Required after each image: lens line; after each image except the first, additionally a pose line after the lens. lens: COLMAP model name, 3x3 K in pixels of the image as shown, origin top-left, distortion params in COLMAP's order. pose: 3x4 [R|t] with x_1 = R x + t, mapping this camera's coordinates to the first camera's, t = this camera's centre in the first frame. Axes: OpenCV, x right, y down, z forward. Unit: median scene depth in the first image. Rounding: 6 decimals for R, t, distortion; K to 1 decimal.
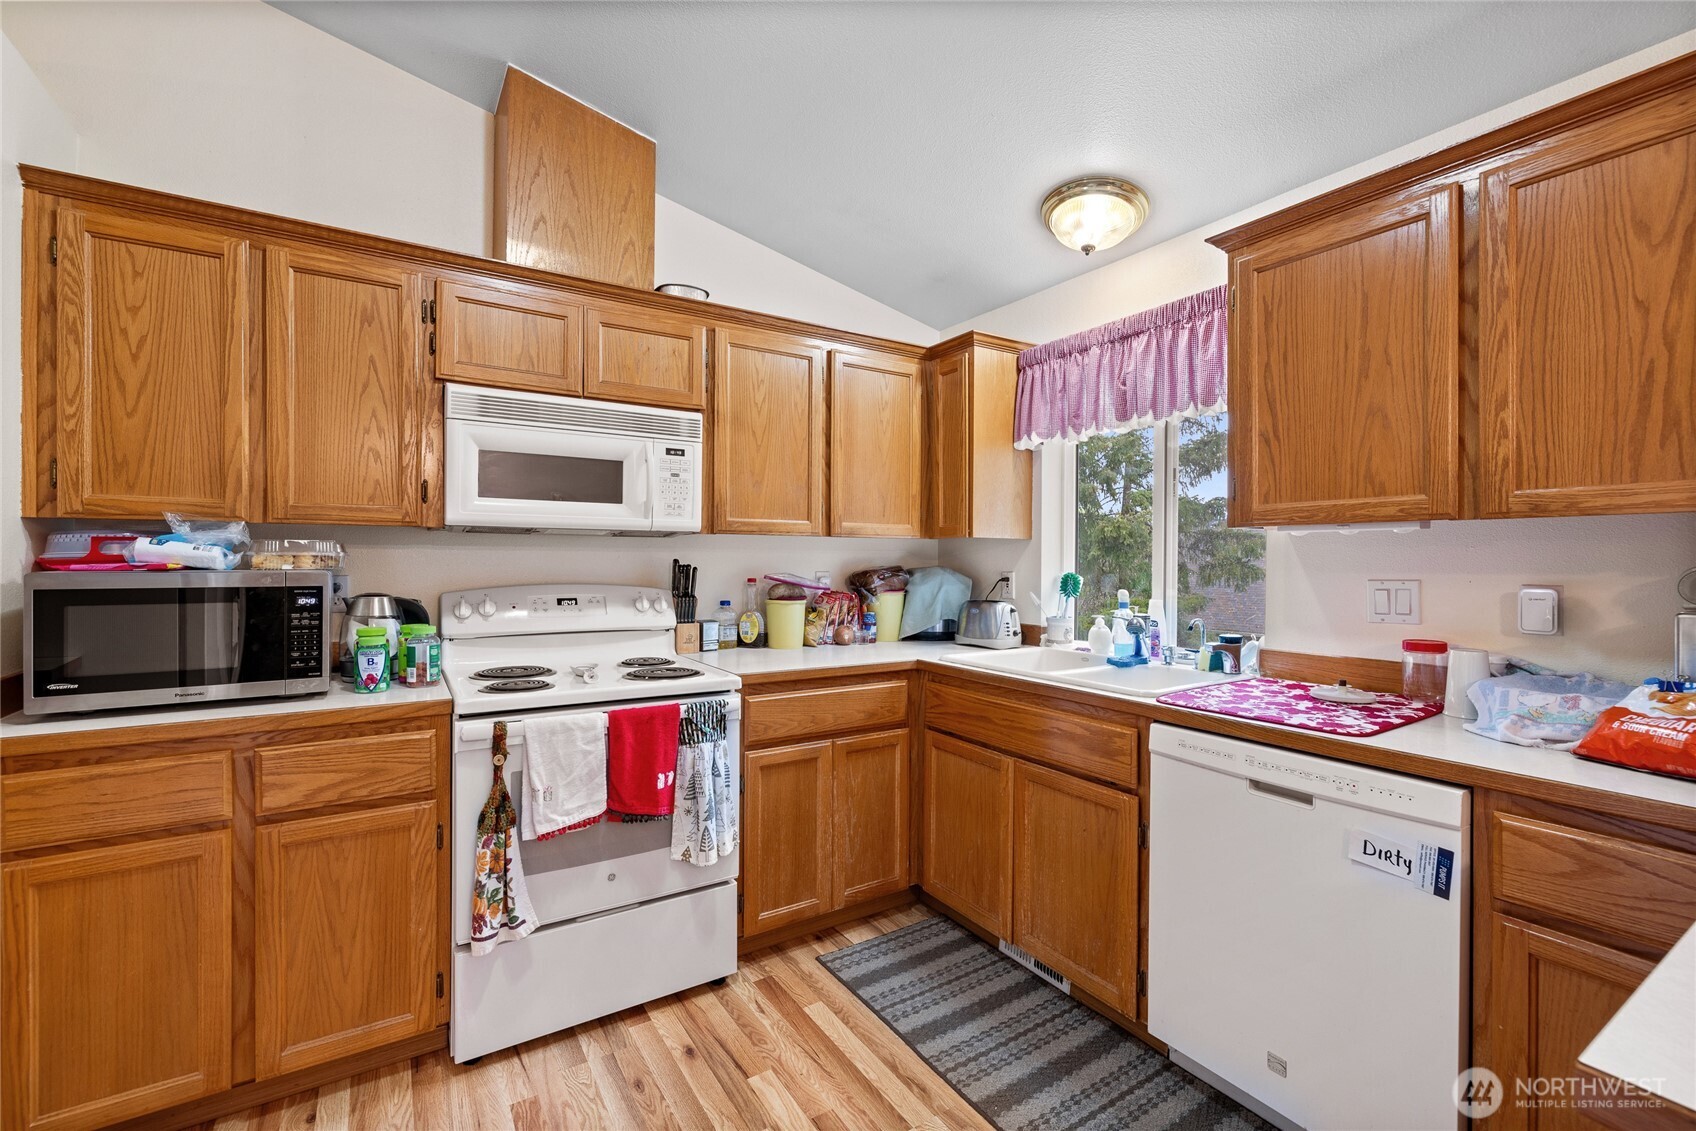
lens RADIAL K [[718.5, 0, 841.9], [0, 718.5, 560.4], [0, 0, 1]] dist [-0.001055, 0.000469]
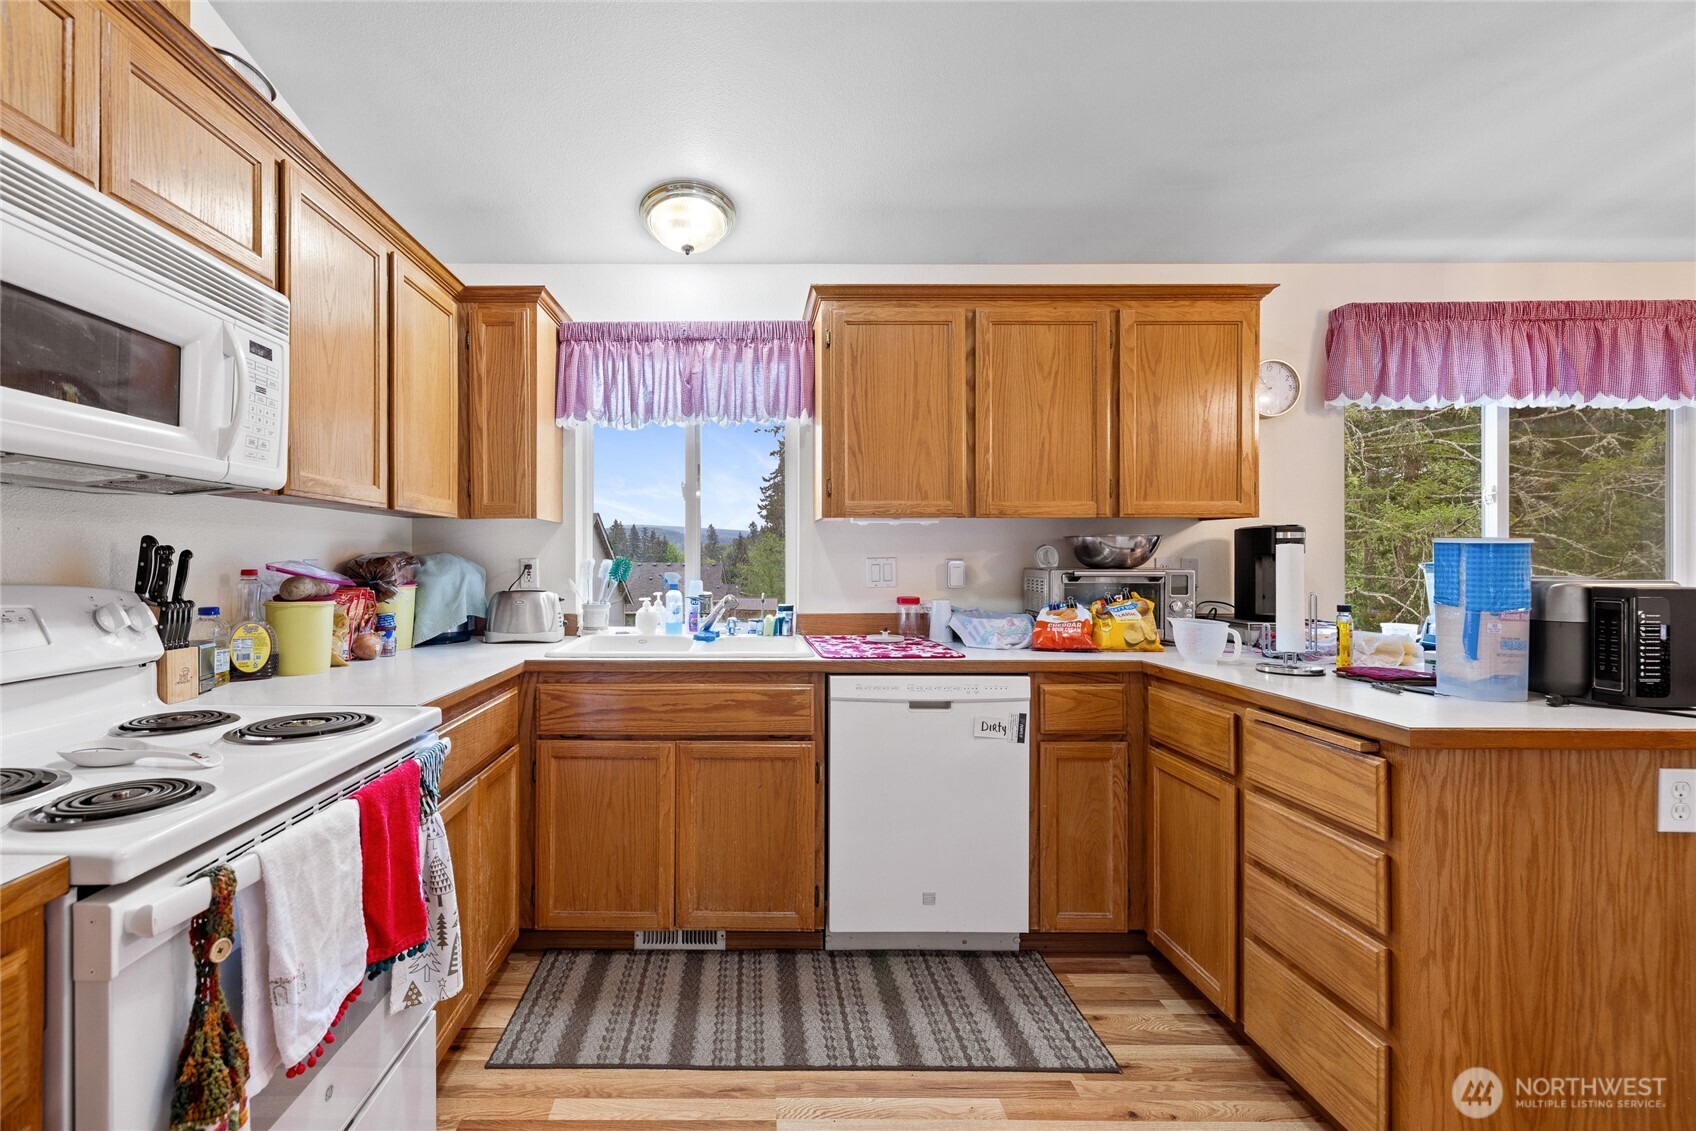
lens RADIAL K [[694.5, 0, 842.4], [0, 694.5, 556.7], [0, 0, 1]] dist [0.000563, 0.000296]
pose [[0.534627, -0.006875, 0.845060, -0.476811], [0.004657, 0.999976, 0.005190, 0.017112], [-0.845075, 0.001160, 0.534646, 0.311958]]
